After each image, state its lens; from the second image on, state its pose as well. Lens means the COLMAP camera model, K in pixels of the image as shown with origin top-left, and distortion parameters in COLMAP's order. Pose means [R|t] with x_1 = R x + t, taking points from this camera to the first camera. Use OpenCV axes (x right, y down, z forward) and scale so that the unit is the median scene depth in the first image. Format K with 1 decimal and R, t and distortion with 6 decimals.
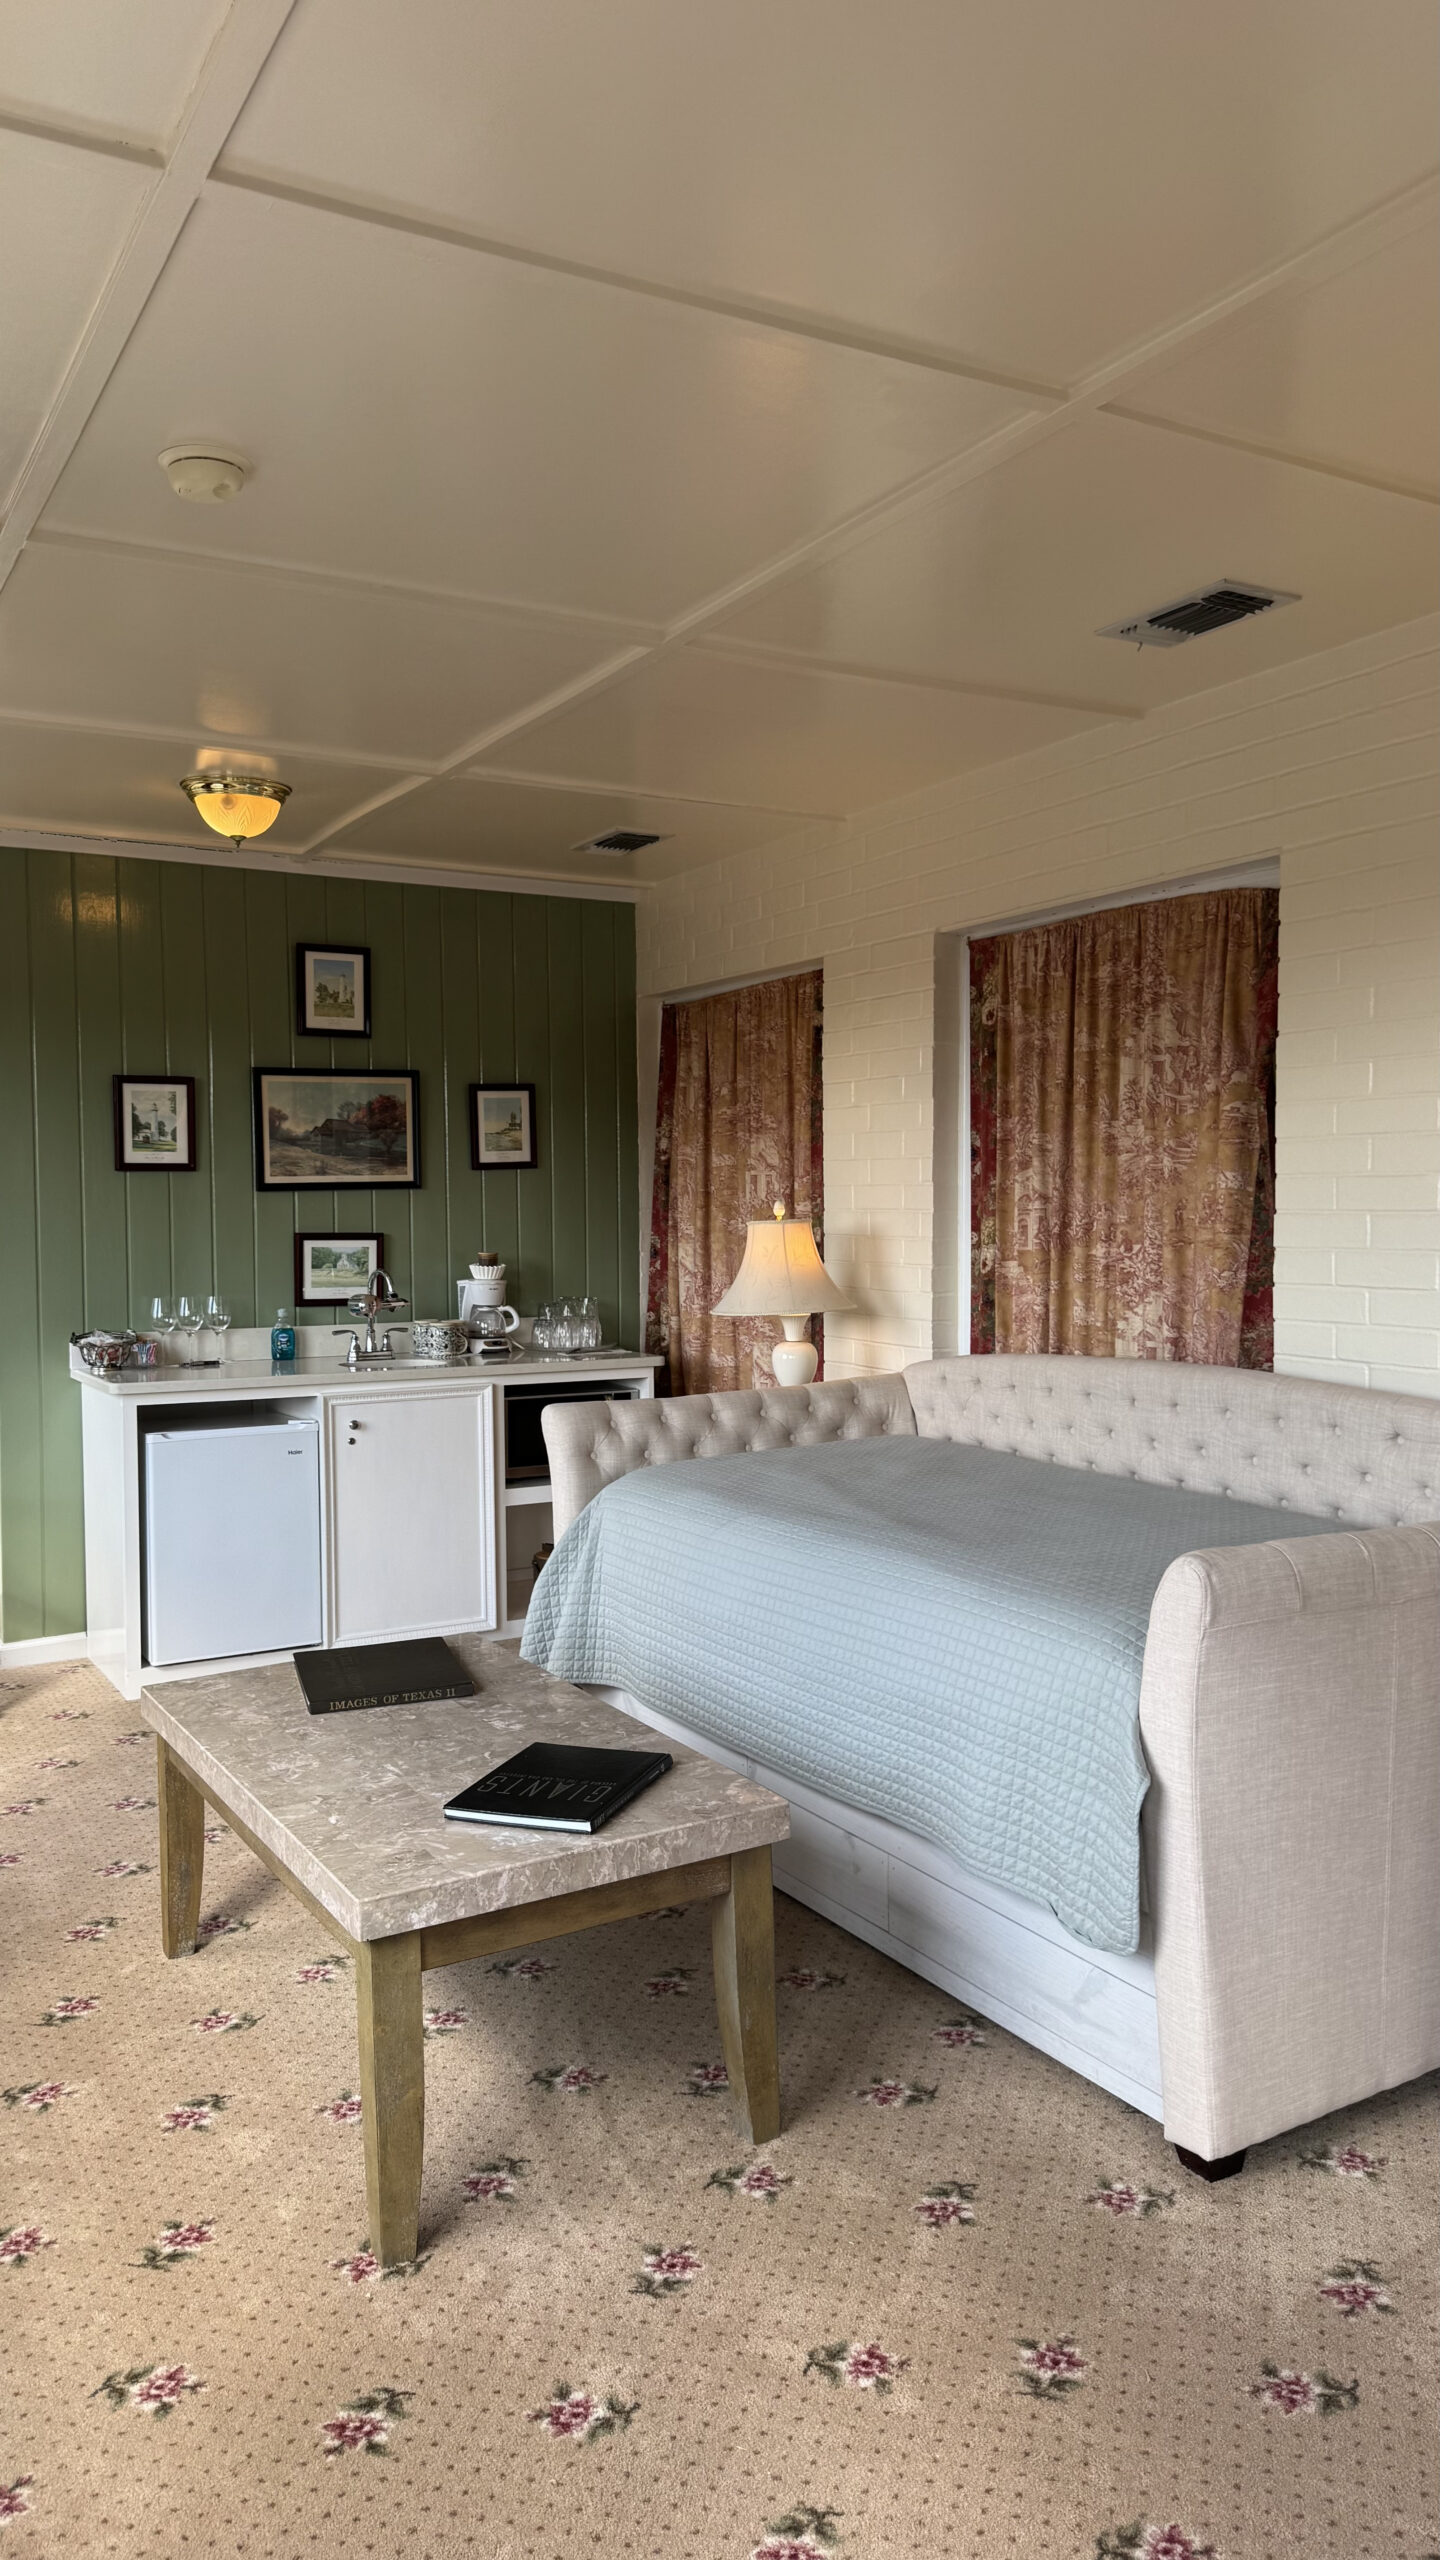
lens RADIAL K [[1804.9, 0, 720.0], [0, 1804.9, 1280.0], [0, 0, 1]] dist [0.049392, -0.055937]
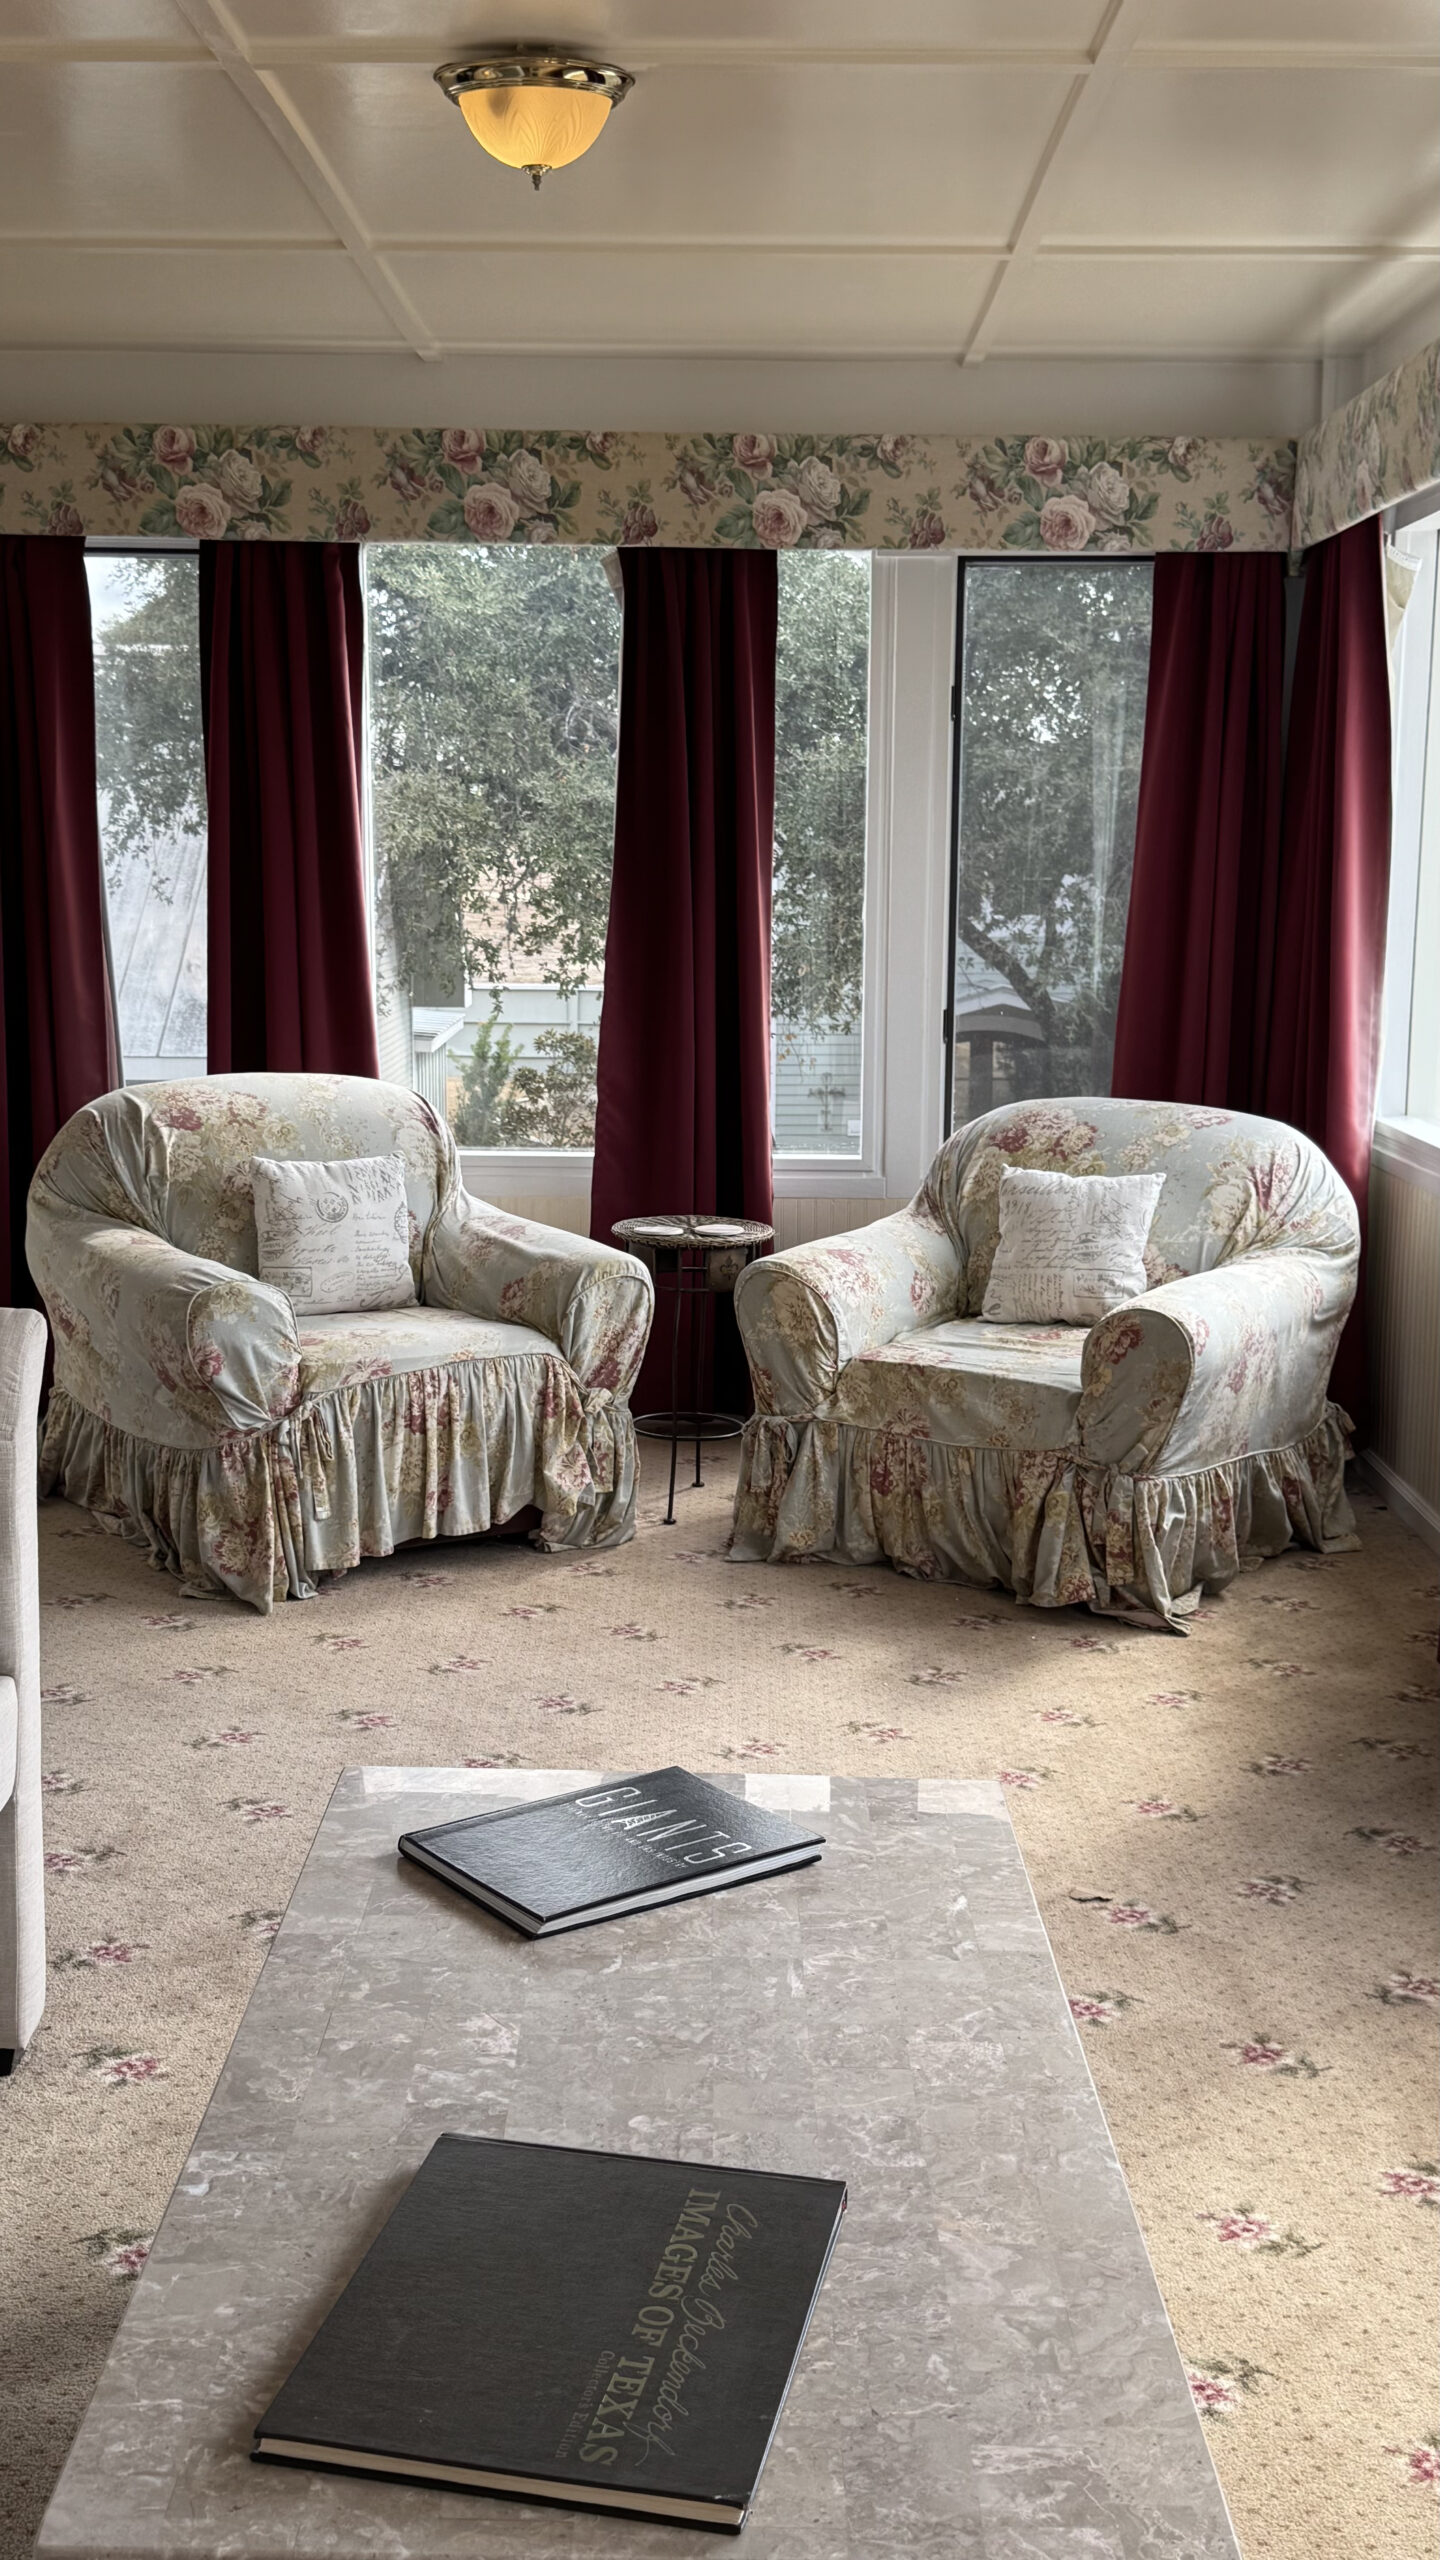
lens RADIAL K [[2659.6, 0, 720.0], [0, 2659.6, 1280.0], [0, 0, 1]] dist [0.222452, -0.475006]
pose [[-0.865487, -0.082656, 0.494065, -0.504876], [0.023809, 0.978391, 0.205390, -0.083980], [-0.500365, 0.189525, -0.844816, 1.555756]]
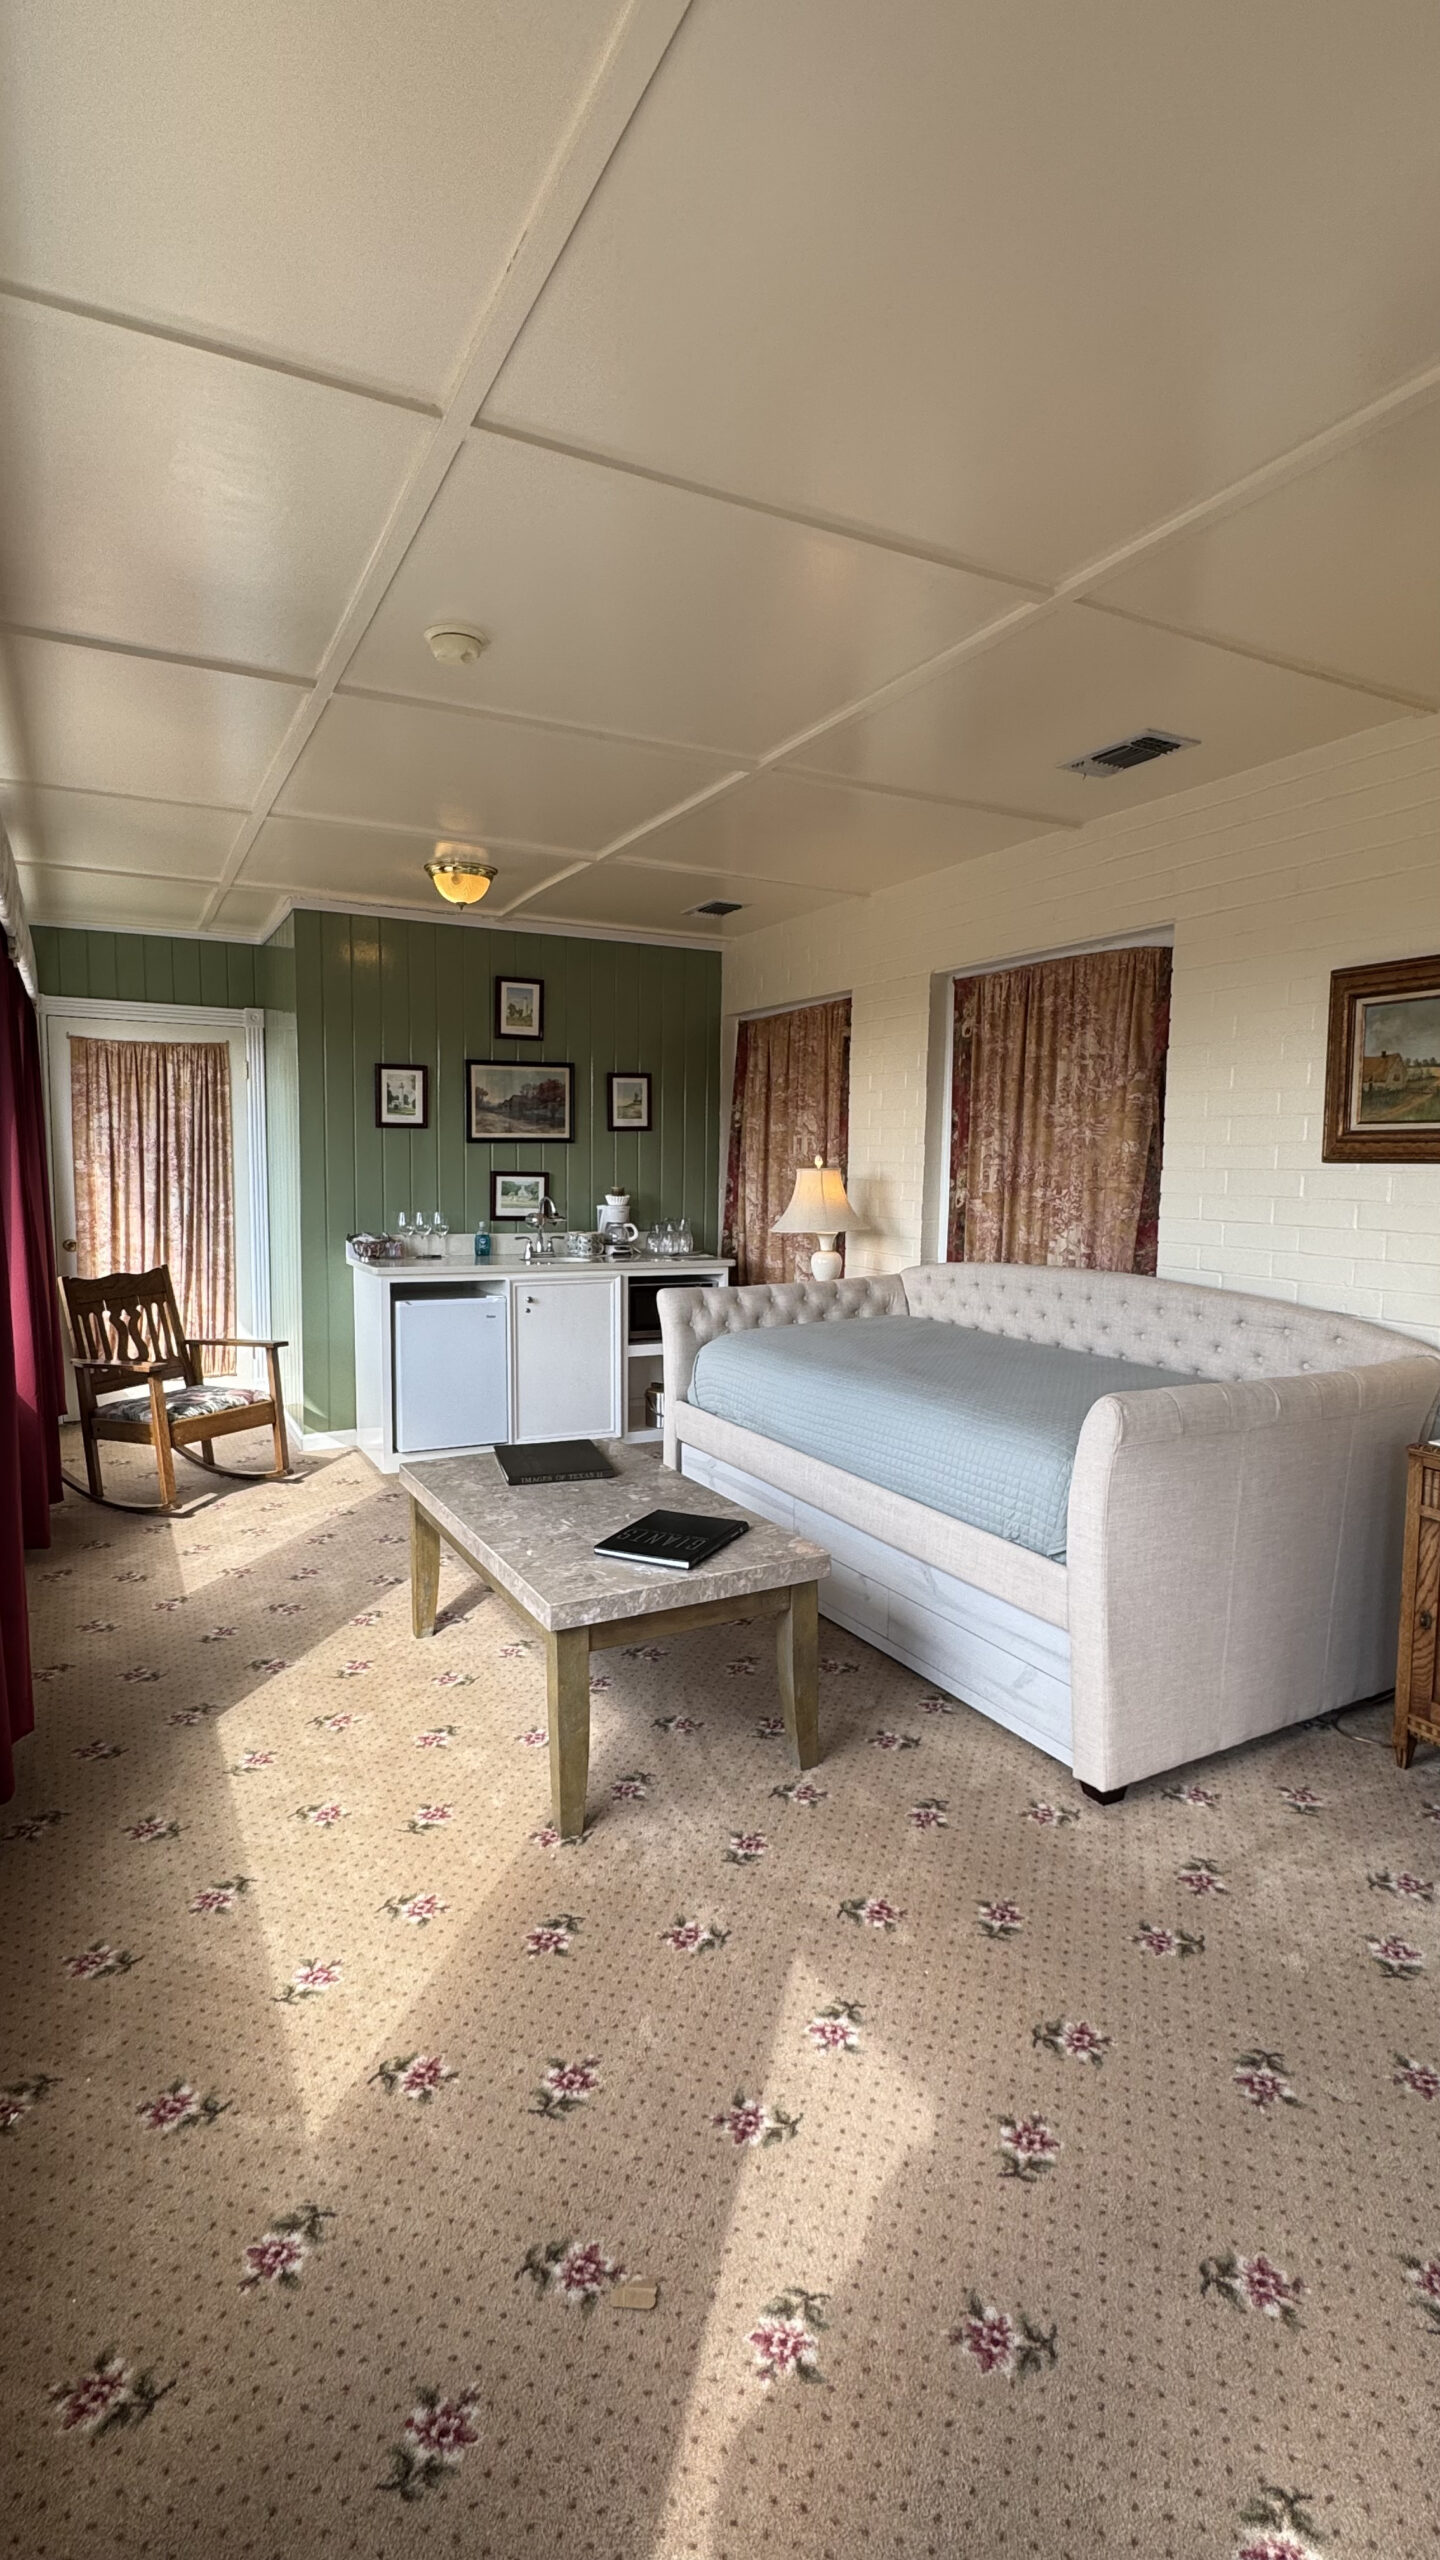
lens RADIAL K [[1199.7, 0, 720.0], [0, 1199.7, 1280.0], [0, 0, 1]] dist [-0.000441, -0.000198]
pose [[0.999199, 0.024816, -0.031387, -0.024668], [-0.023033, 0.998168, 0.055954, 0.008143], [0.032718, -0.055187, 0.997940, 0.014603]]
